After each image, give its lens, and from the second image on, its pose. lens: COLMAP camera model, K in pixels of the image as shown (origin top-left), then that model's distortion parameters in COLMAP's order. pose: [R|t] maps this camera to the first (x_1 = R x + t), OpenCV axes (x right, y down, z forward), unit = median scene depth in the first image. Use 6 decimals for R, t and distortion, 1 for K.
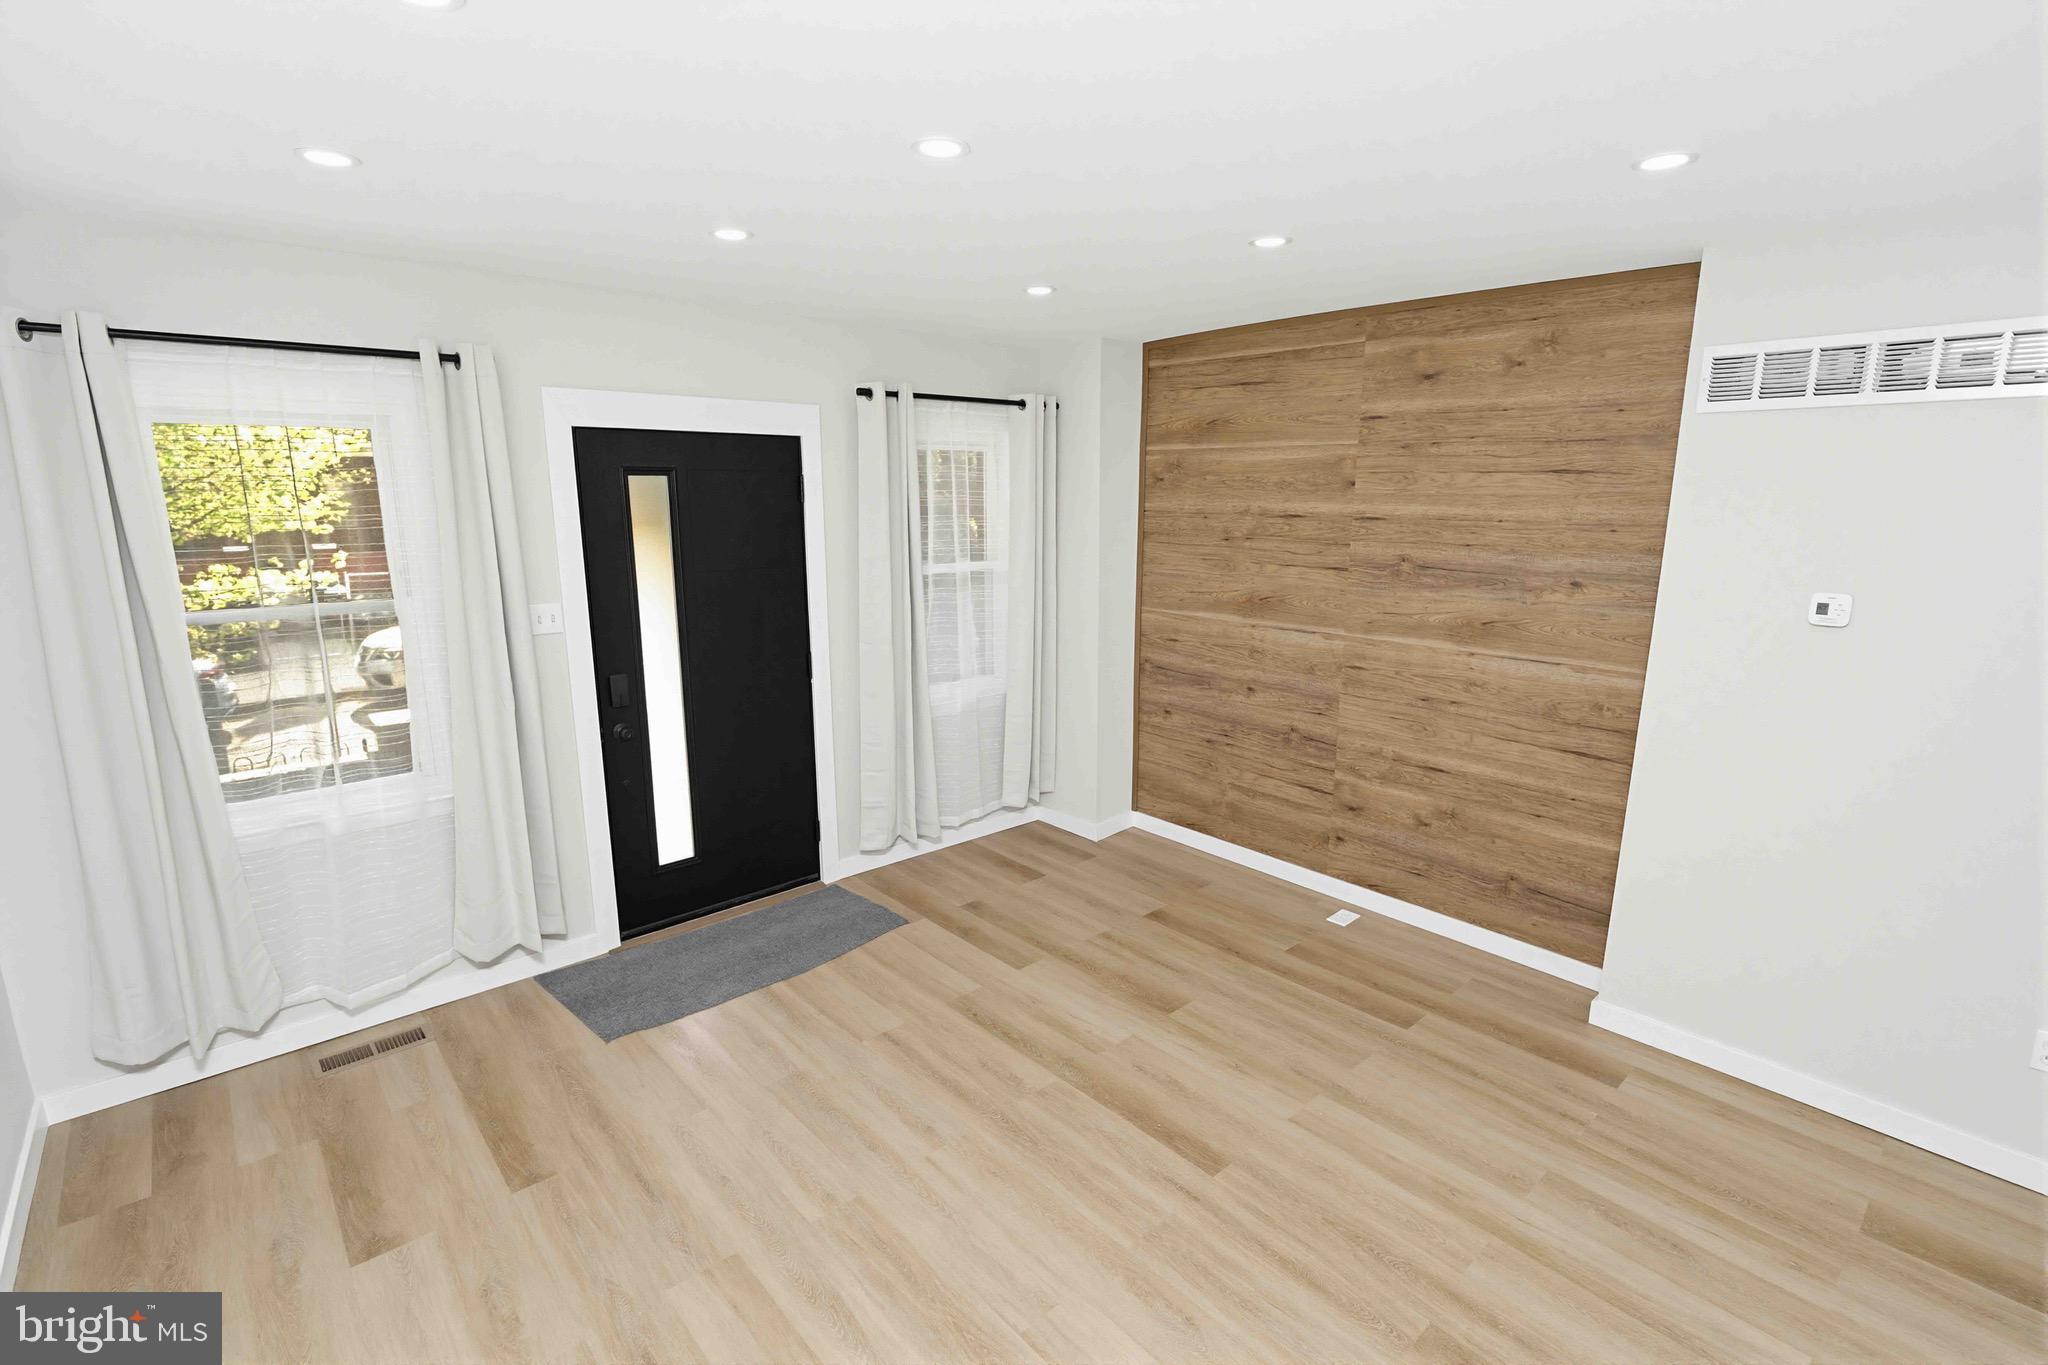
lens RADIAL K [[936.0, 0, 1024.0], [0, 936.0, 682.5], [0, 0, 1]] dist [0.000981, -0.001234]
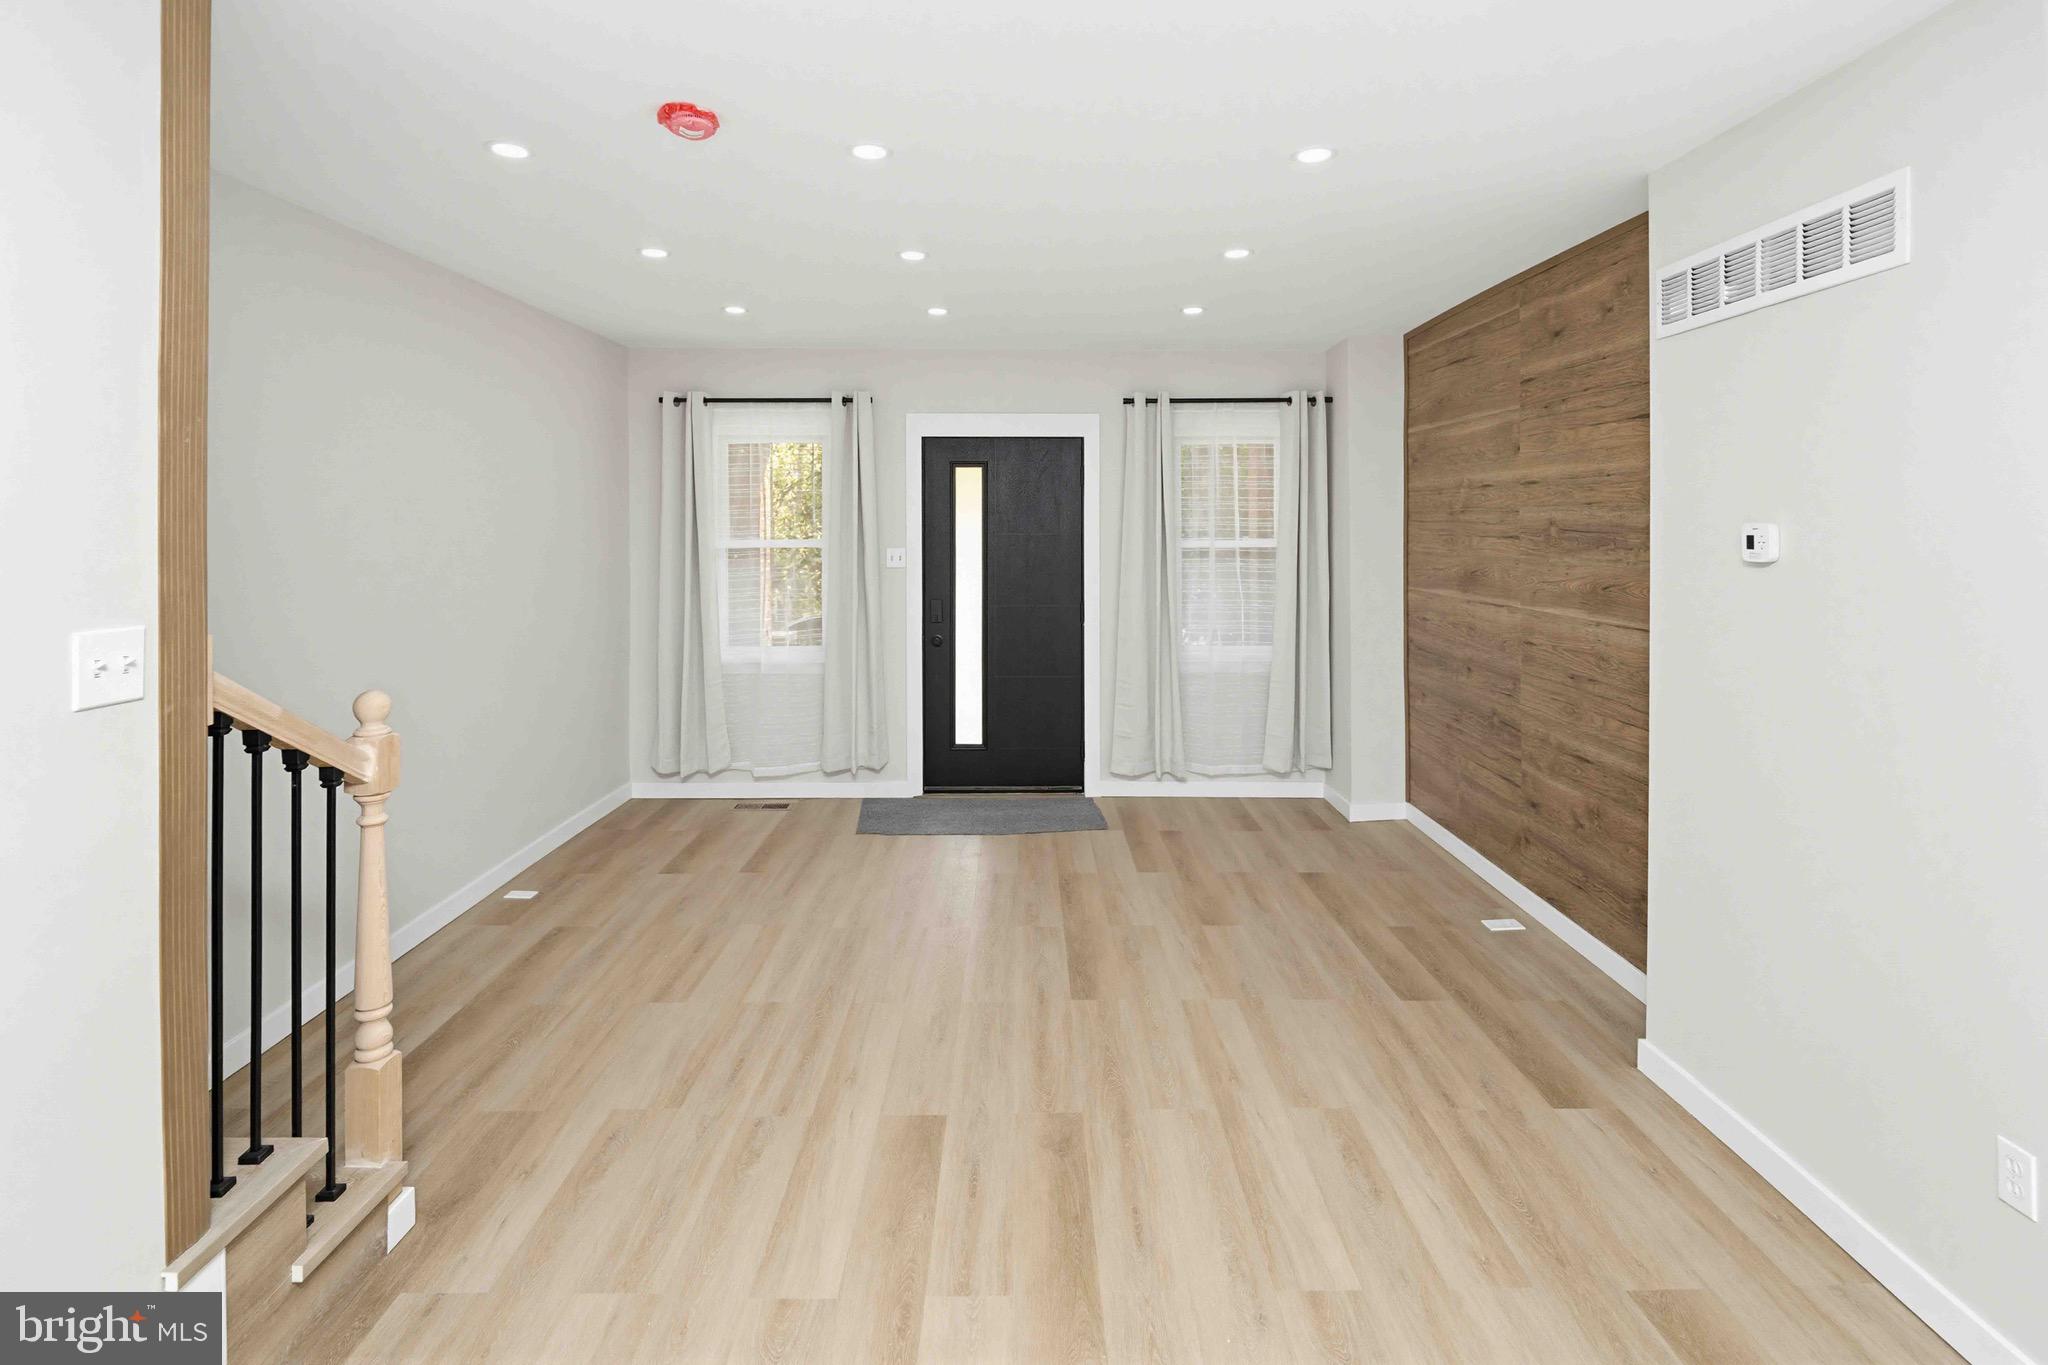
lens RADIAL K [[978.6, 0, 1021.6], [0, 978.6, 526.9], [0, 0, 1]] dist [0.001789, -0.000113]
pose [[0.746541, 0.000083, -0.665339, 0.663793], [-0.134583, 0.979347, -0.150886, 0.090005], [0.651586, 0.202186, 0.731134, -0.052751]]
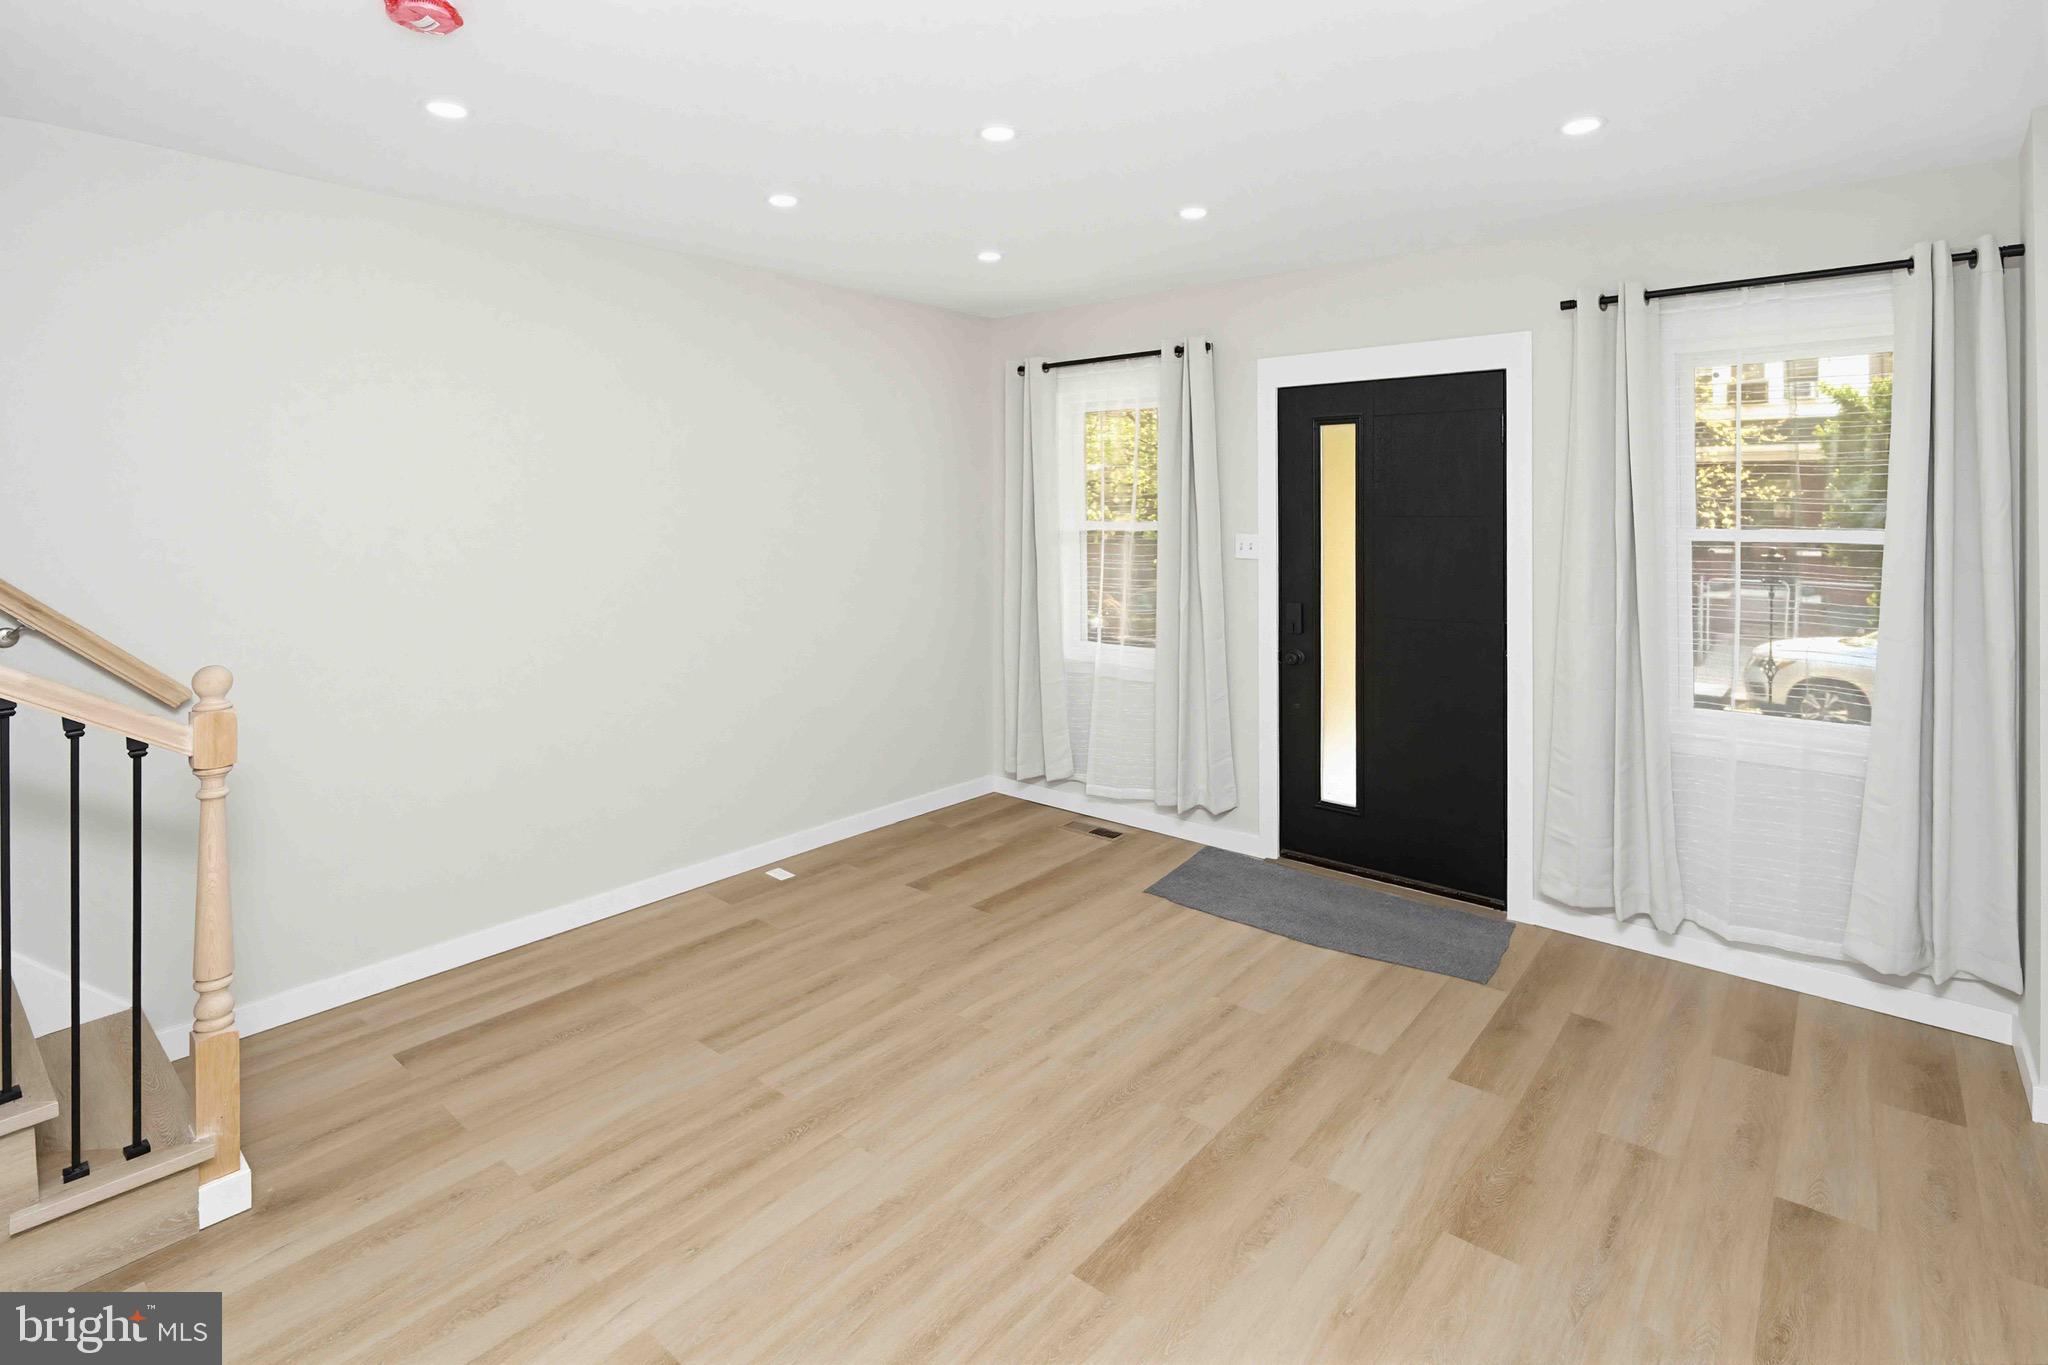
lens RADIAL K [[984.5, 0, 1032.2], [0, 984.5, 509.1], [0, 0, 1]] dist [-0.001035, -0.001254]
pose [[0.147451, 0.000944, -0.989069, 0.647659], [-0.200630, 0.979239, -0.028975, -0.021441], [0.968507, 0.202709, 0.144579, 0.495932]]
